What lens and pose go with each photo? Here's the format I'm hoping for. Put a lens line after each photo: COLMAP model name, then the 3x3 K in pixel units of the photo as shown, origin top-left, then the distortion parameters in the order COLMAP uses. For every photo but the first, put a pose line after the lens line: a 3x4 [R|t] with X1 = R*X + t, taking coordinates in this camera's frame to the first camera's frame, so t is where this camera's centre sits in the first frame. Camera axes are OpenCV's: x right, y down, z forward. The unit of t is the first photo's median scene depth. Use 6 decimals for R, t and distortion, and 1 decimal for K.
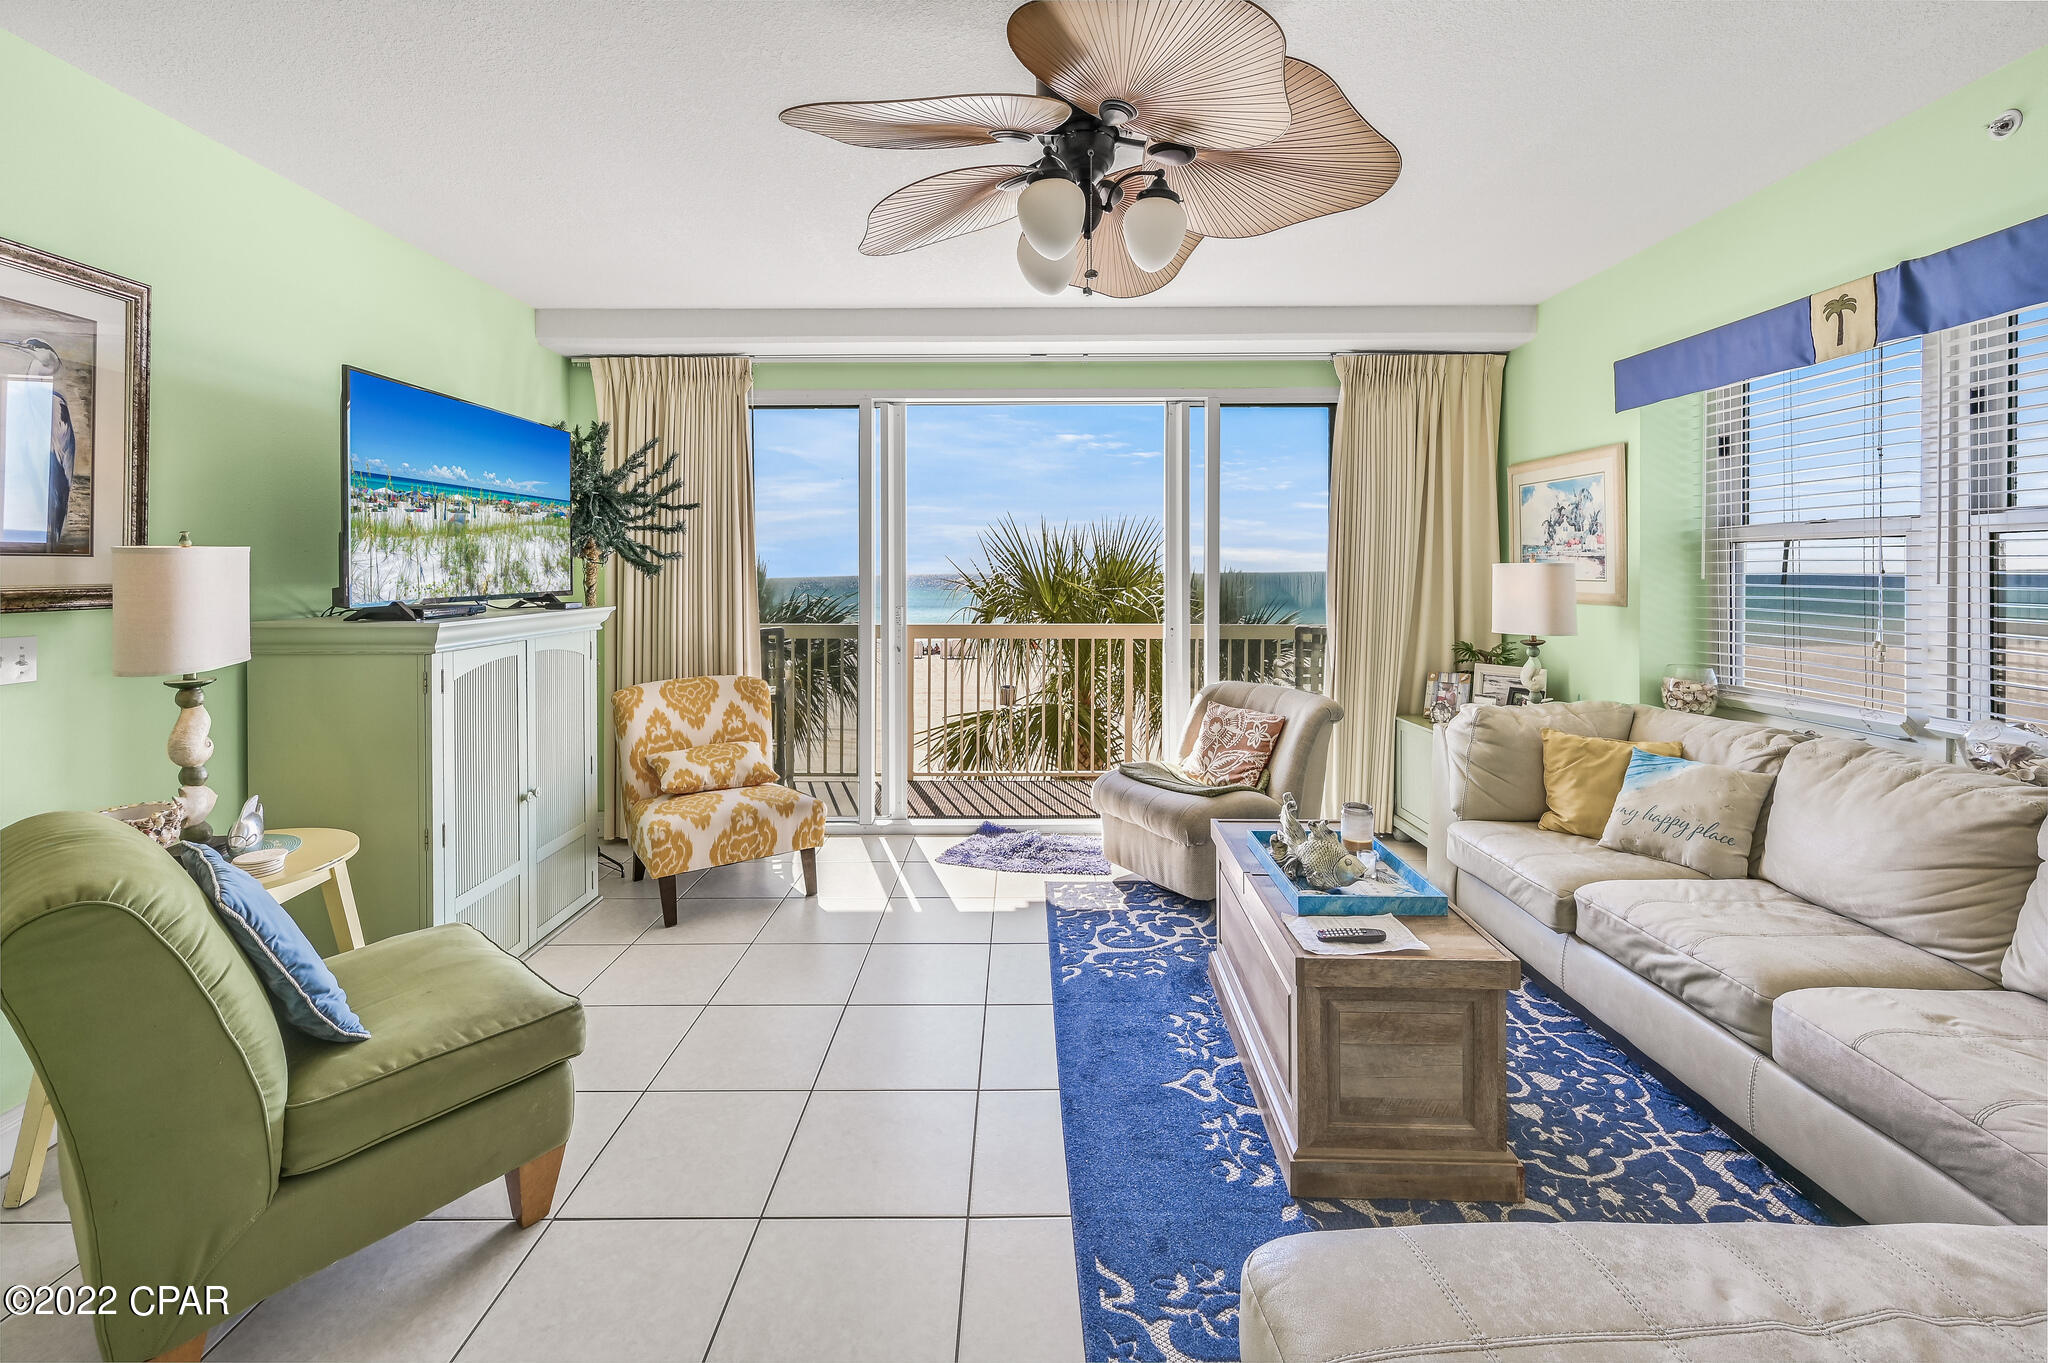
lens RADIAL K [[841.0, 0, 1027.3], [0, 841.0, 570.3], [0, 0, 1]] dist [0.002843, 0.000042]
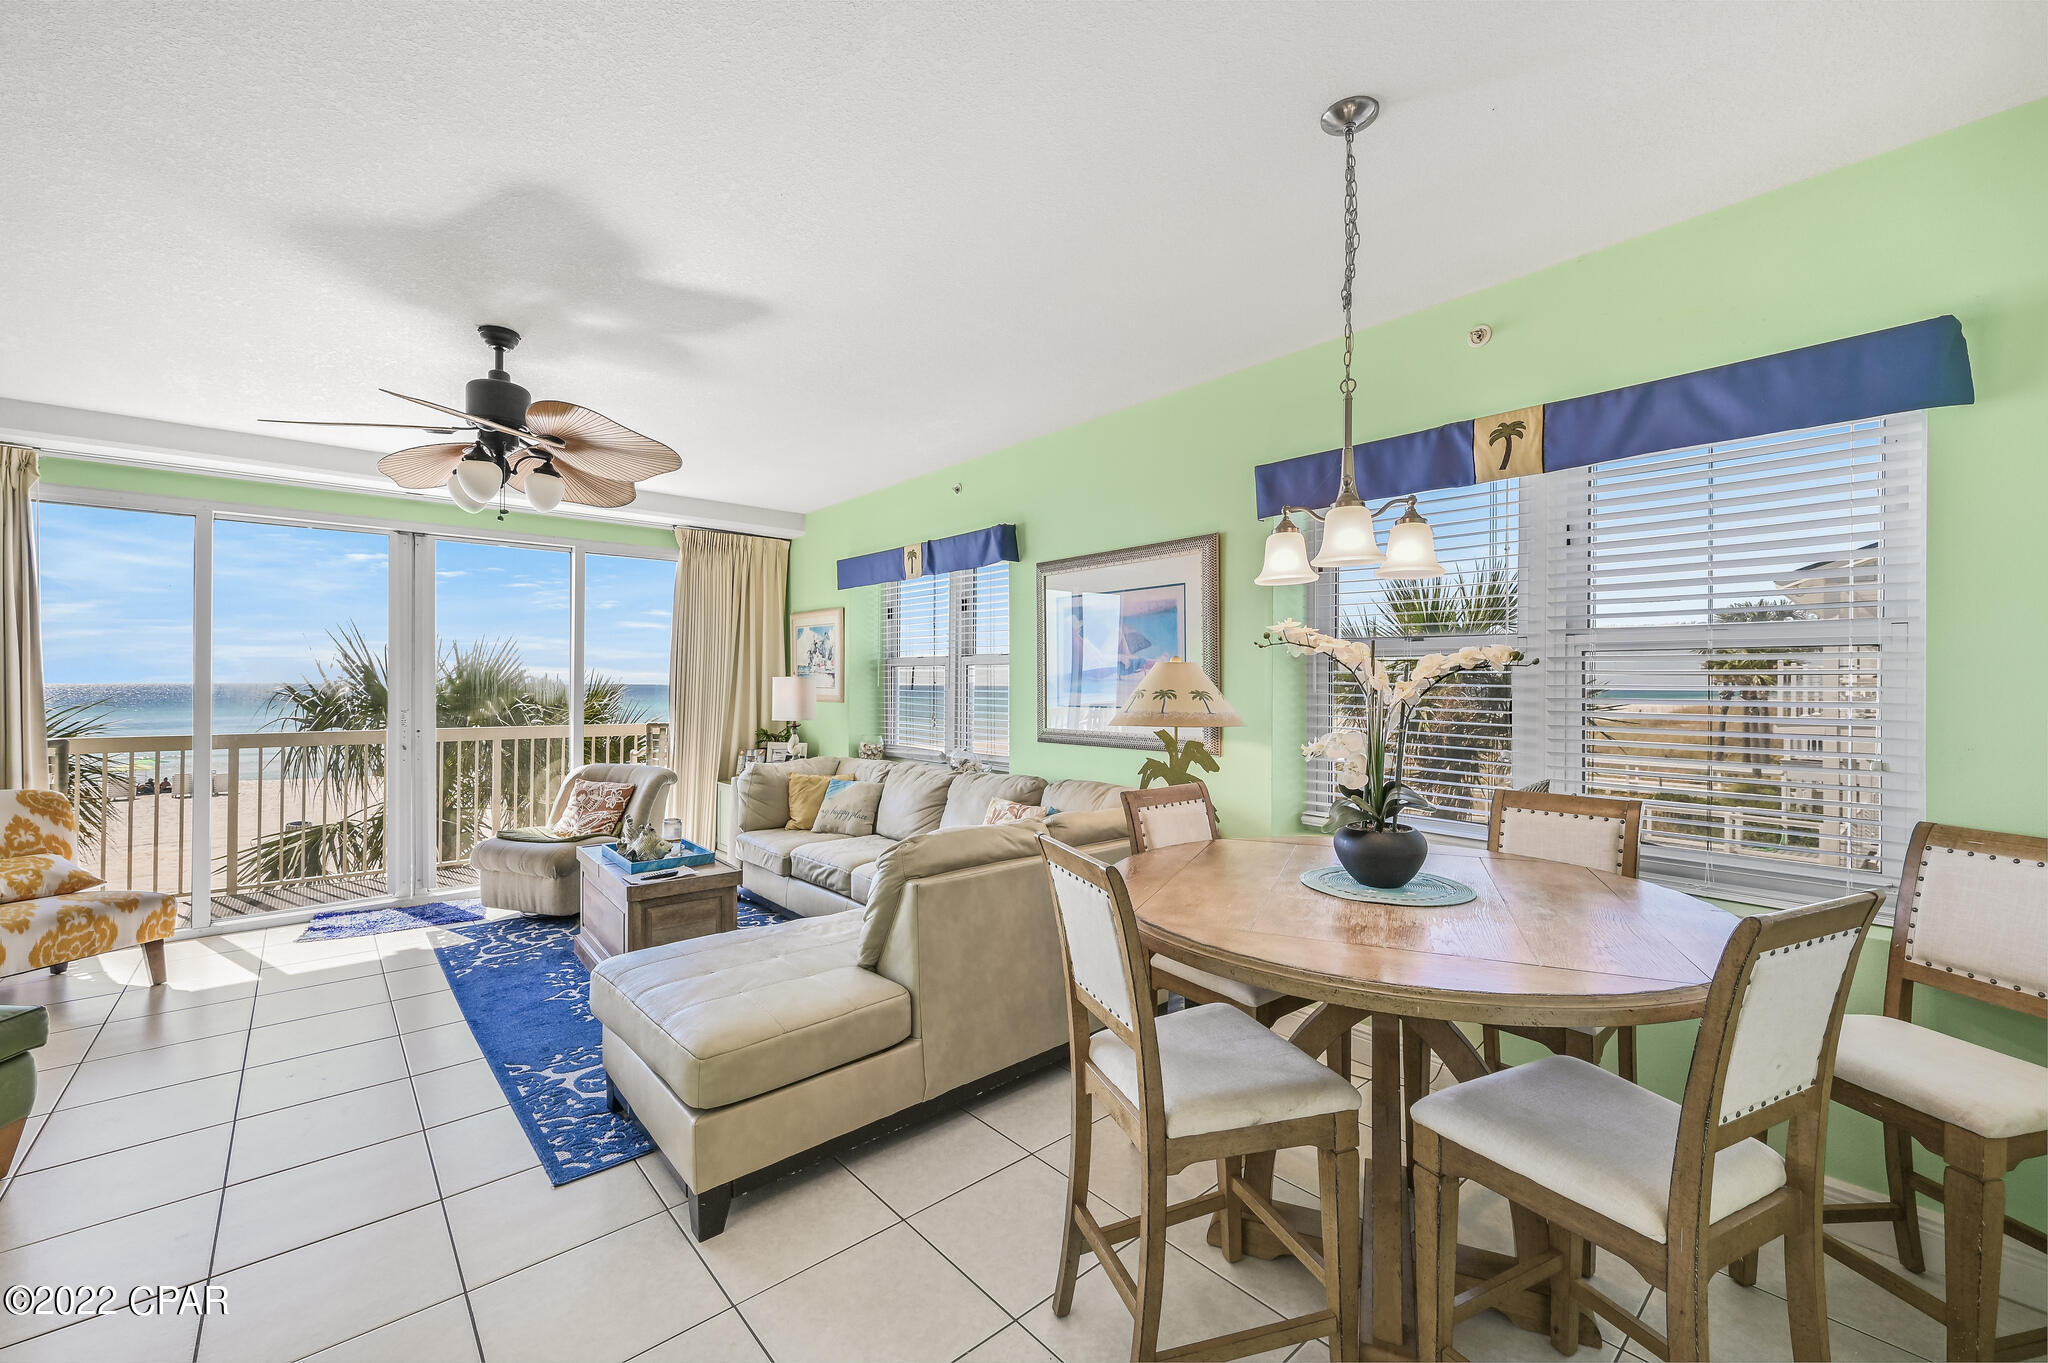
lens RADIAL K [[815.6, 0, 1009.5], [0, 815.6, 681.8], [0, 0, 1]] dist [-0.000571, 0.000384]
pose [[0.762394, 0.004952, 0.647094, -0.116554], [-0.004849, 0.999986, -0.001941, 0.002187], [-0.647095, -0.001658, 0.762408, -0.523079]]
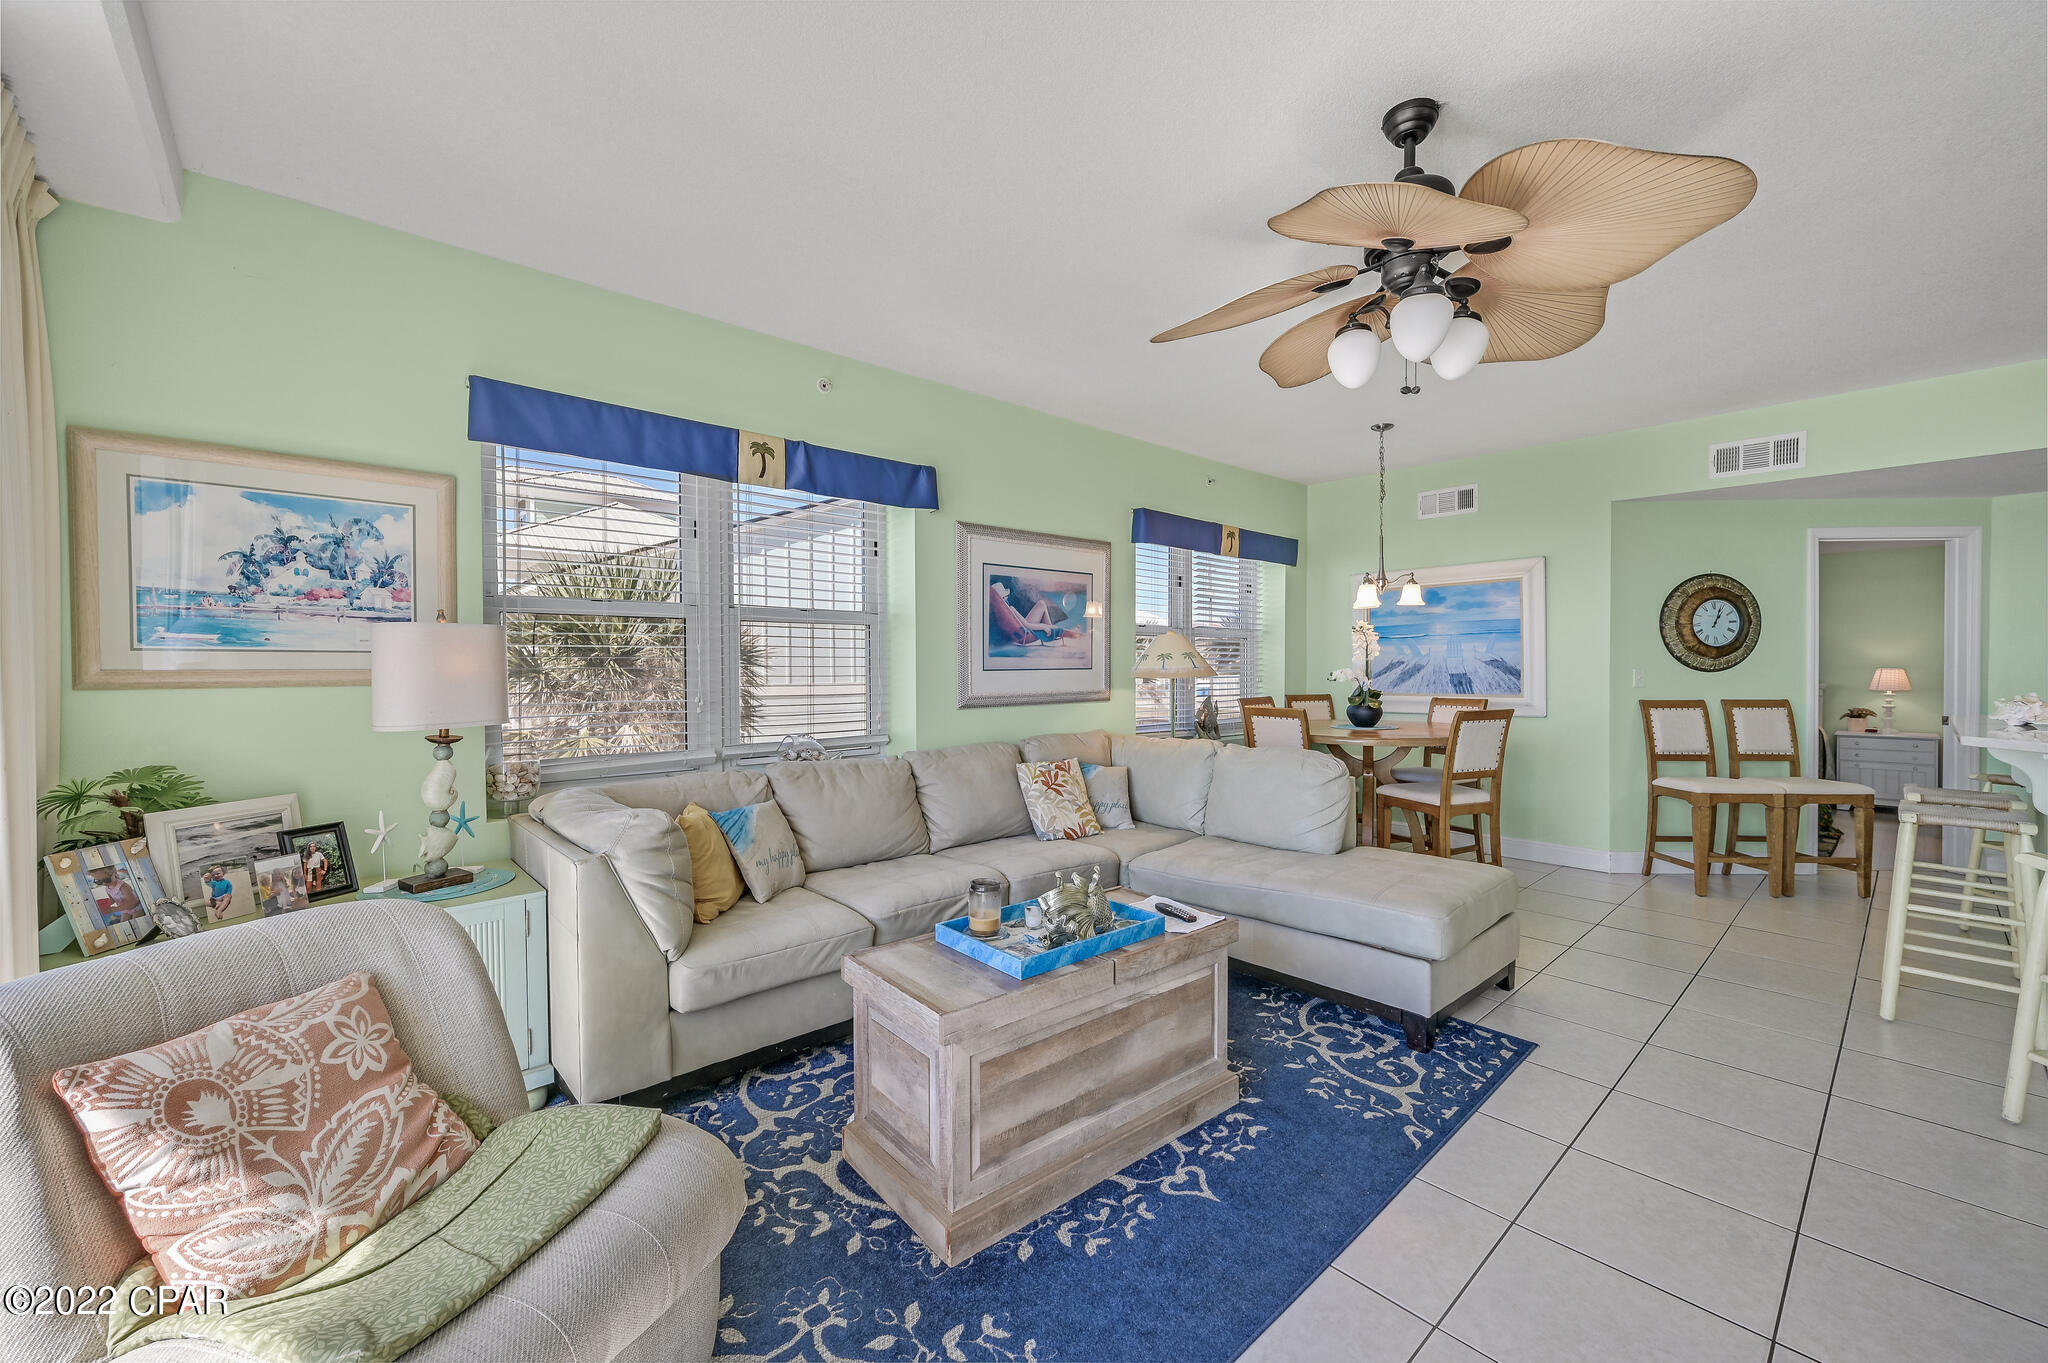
lens RADIAL K [[810.0, 0, 1036.9], [0, 810.0, 676.1], [0, 0, 1]] dist [-0.000797, 0.000007]
pose [[-0.667740, -0.004112, 0.744383, -0.237523], [0.006026, 0.999922, 0.010930, 0.032399], [-0.744370, 0.011784, -0.667663, 1.176036]]
